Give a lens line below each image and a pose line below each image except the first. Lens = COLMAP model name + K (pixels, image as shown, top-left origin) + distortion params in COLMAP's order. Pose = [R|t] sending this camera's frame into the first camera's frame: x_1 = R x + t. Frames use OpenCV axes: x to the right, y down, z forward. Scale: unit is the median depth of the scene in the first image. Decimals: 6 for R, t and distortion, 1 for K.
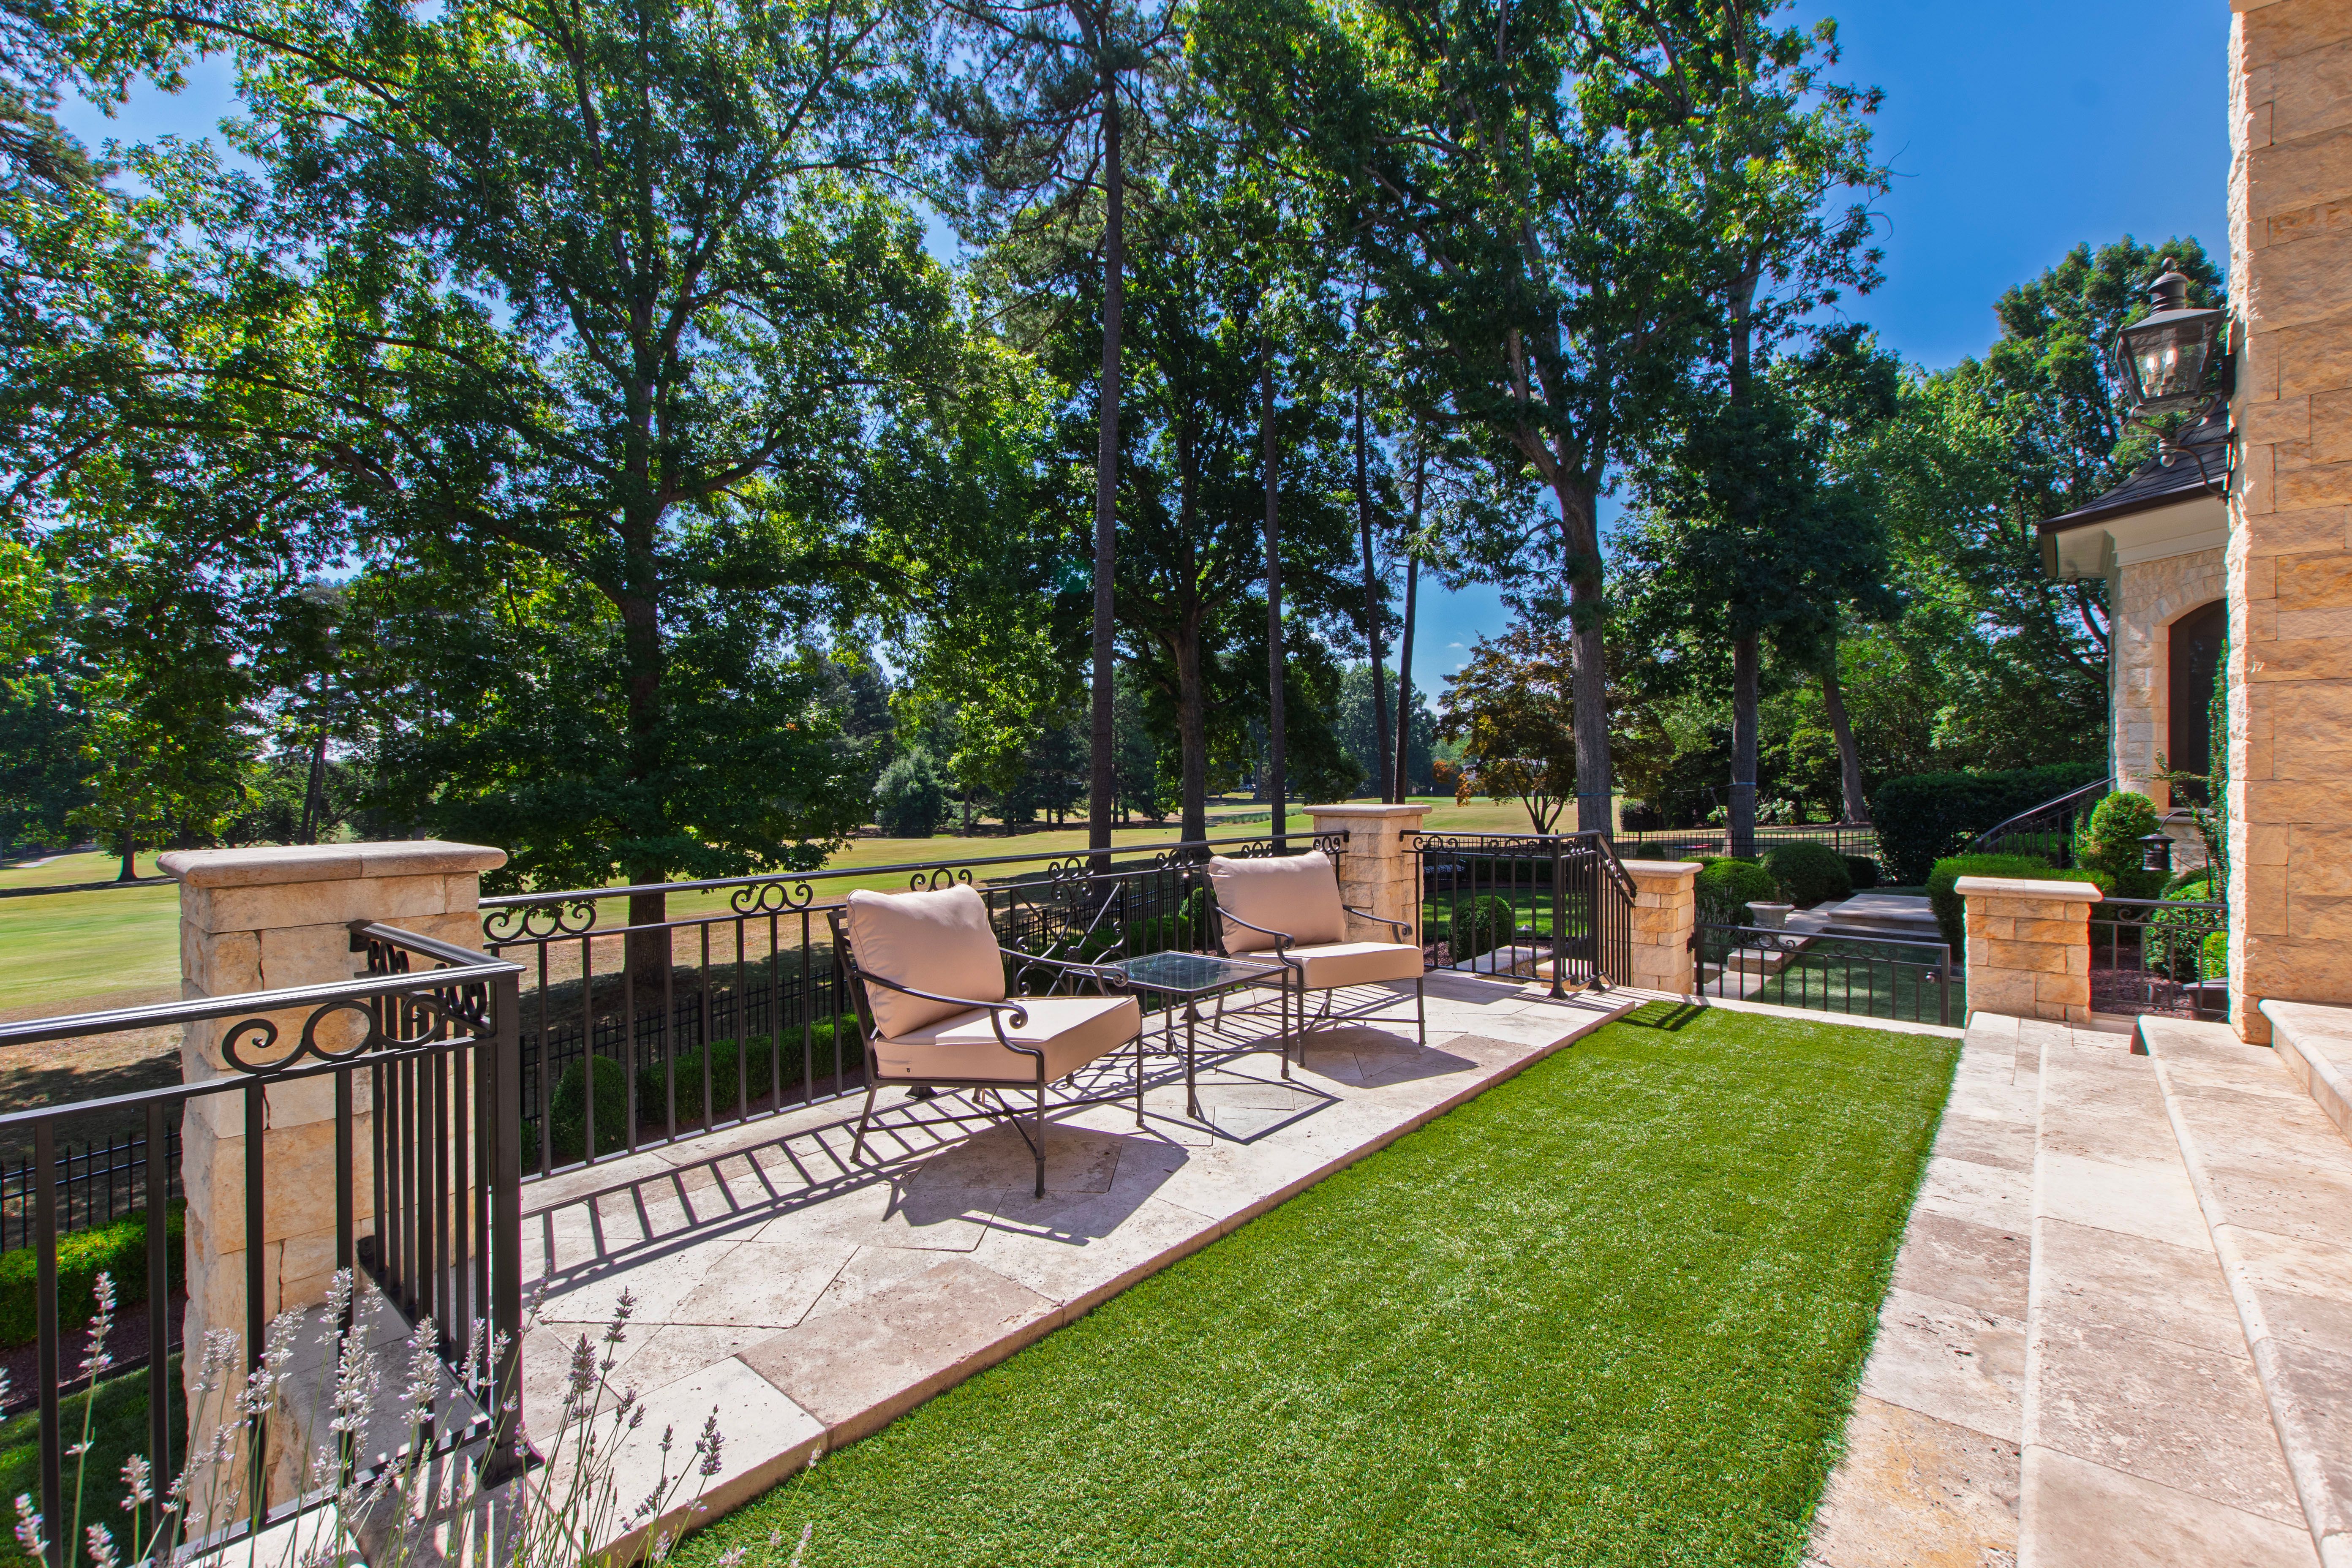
lens RADIAL K [[1025.0, 0, 1171.9], [0, 1025.0, 773.1], [0, 0, 1]] dist [-0.000723, -0.001057]
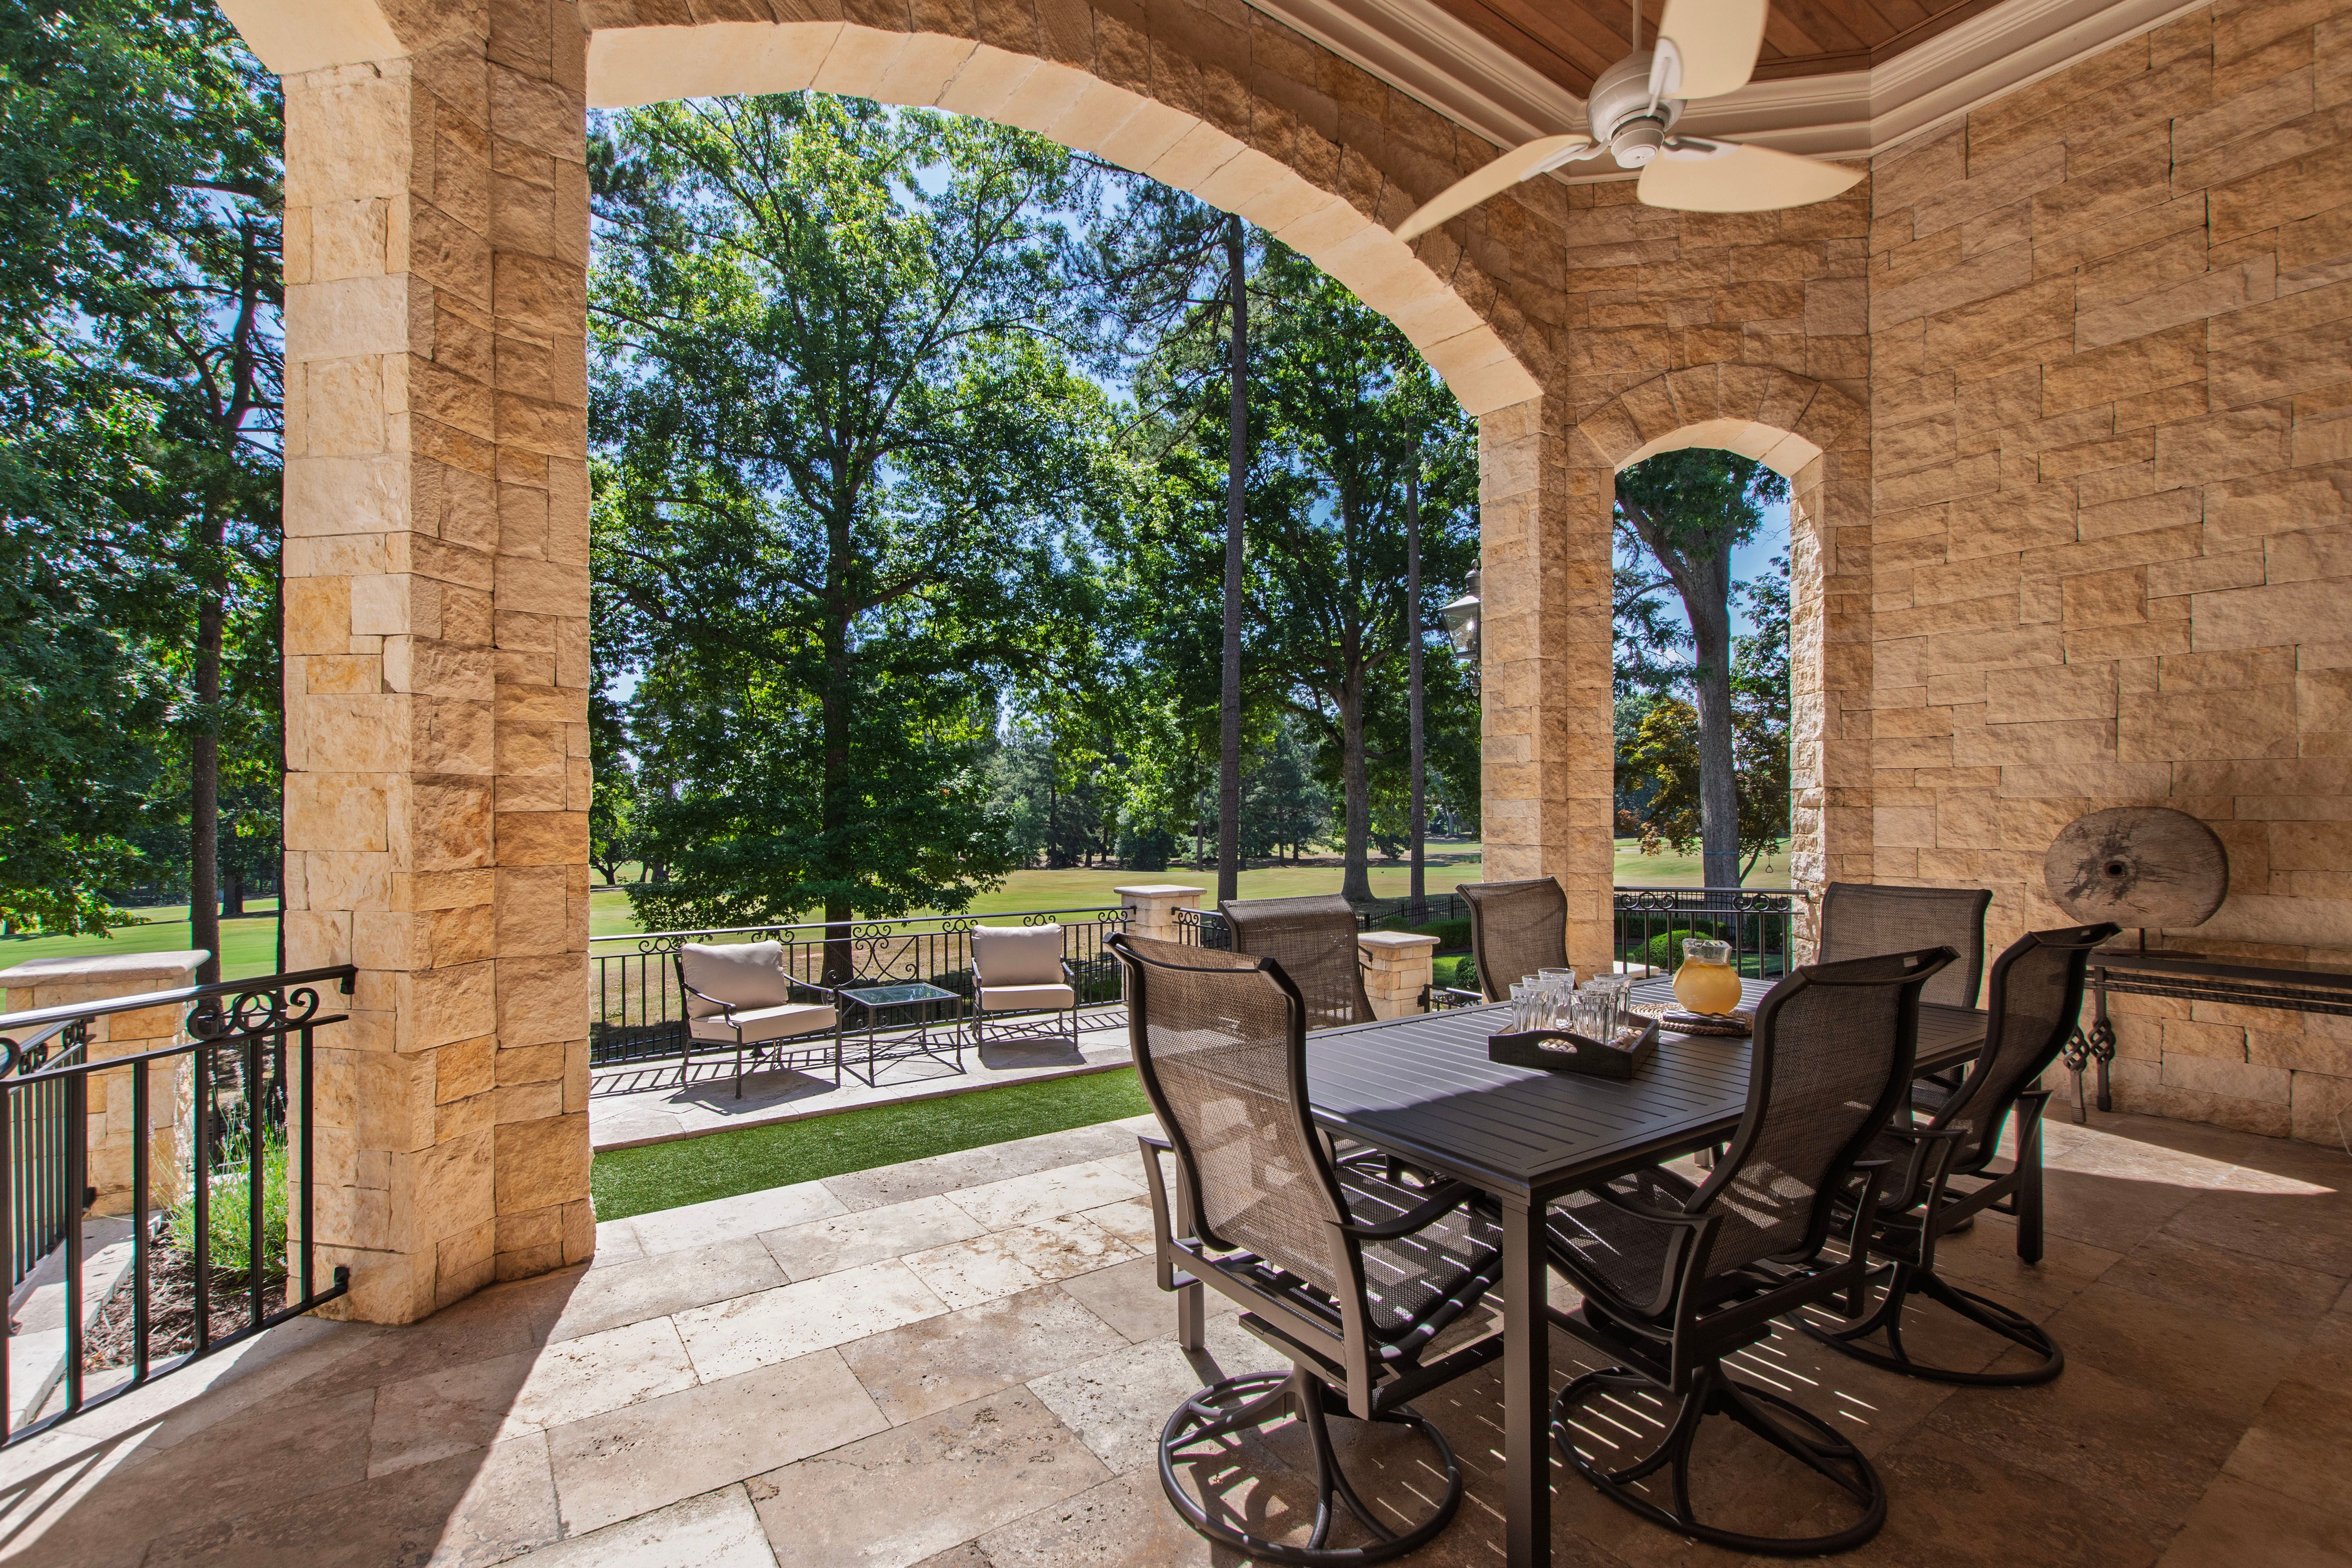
lens RADIAL K [[1025.0, 0, 1175.2], [0, 1025.0, 804.0], [0, 0, 1]] dist [-0.000723, -0.001057]
pose [[0.969449, 0.006072, -0.245218, 0.199212], [-0.006500, 0.999978, -0.000933, -0.029475], [0.245207, 0.002499, 0.969467, -0.127188]]
